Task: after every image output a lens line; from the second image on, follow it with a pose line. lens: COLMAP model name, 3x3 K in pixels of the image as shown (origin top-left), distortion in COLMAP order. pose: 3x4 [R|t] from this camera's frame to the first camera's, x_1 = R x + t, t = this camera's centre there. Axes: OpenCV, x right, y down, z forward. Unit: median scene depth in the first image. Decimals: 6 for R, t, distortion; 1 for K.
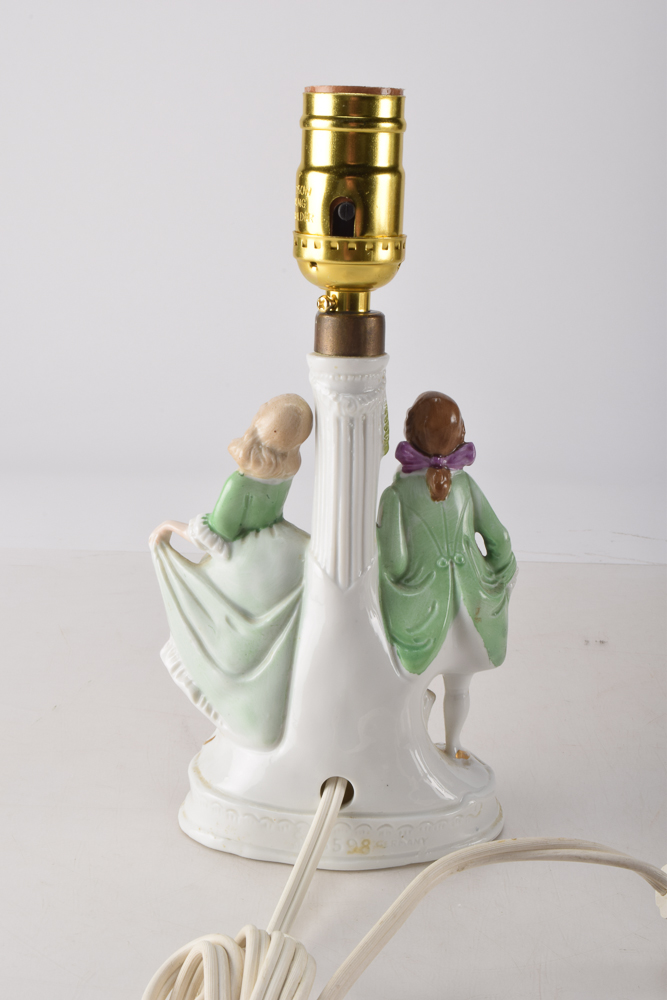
lens RADIAL K [[1558.2, 0, 333.5], [0, 1558.2, 500.0], [0, 0, 1]] dist [0.016357, 0.043282]
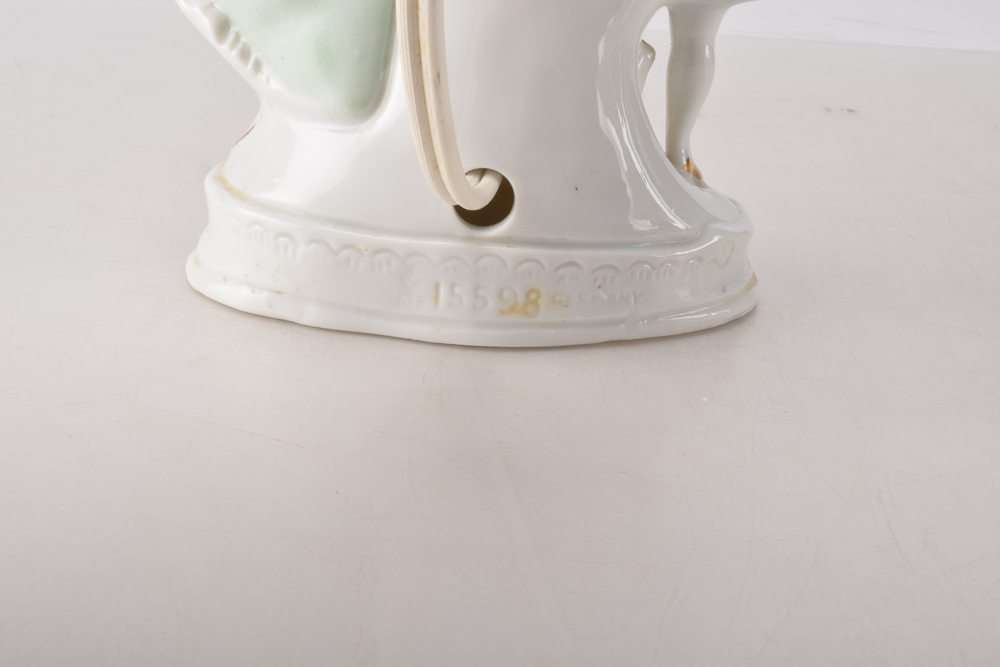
lens RADIAL K [[1724.9, 0, 516.7], [0, 1724.9, 334.3], [0, 0, 1]] dist [-0.019431, 0.024451]
pose [[0.996338, 0.016615, 0.083868, -0.034908], [-0.022102, 0.997645, 0.064928, 0.192592], [-0.082592, -0.066543, 0.994359, 0.396850]]
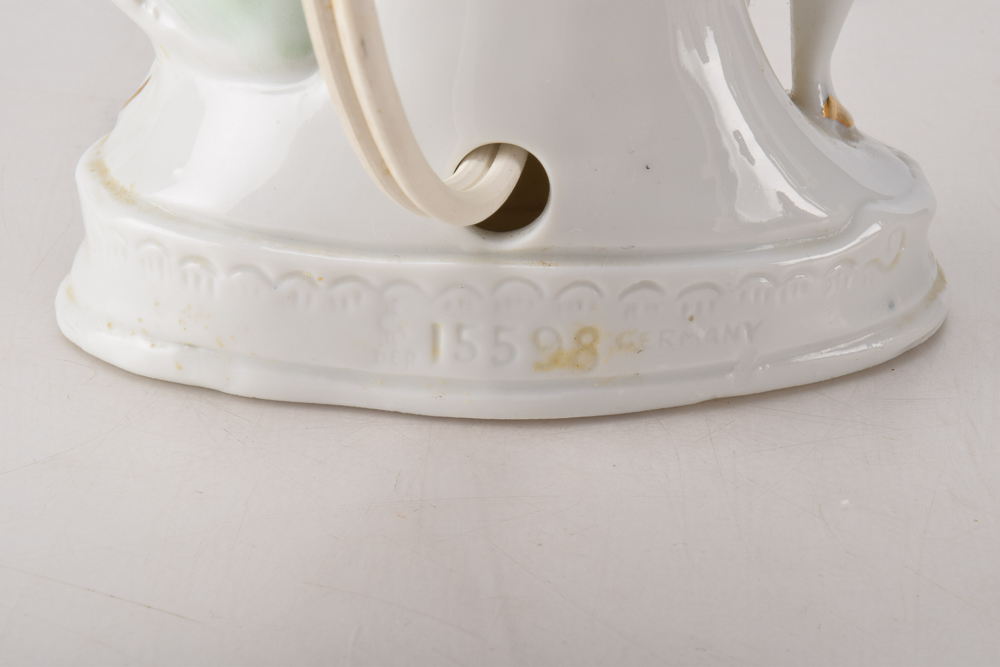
lens RADIAL K [[2299.4, 0, 500.0], [0, 2299.4, 333.5], [0, 0, 1]] dist [0.032248, 0.379182]
pose [[0.999334, -0.027810, 0.023634, -0.010280], [0.025002, 0.993419, 0.111775, 0.160061], [-0.026587, -0.111110, 0.993452, 0.490373]]
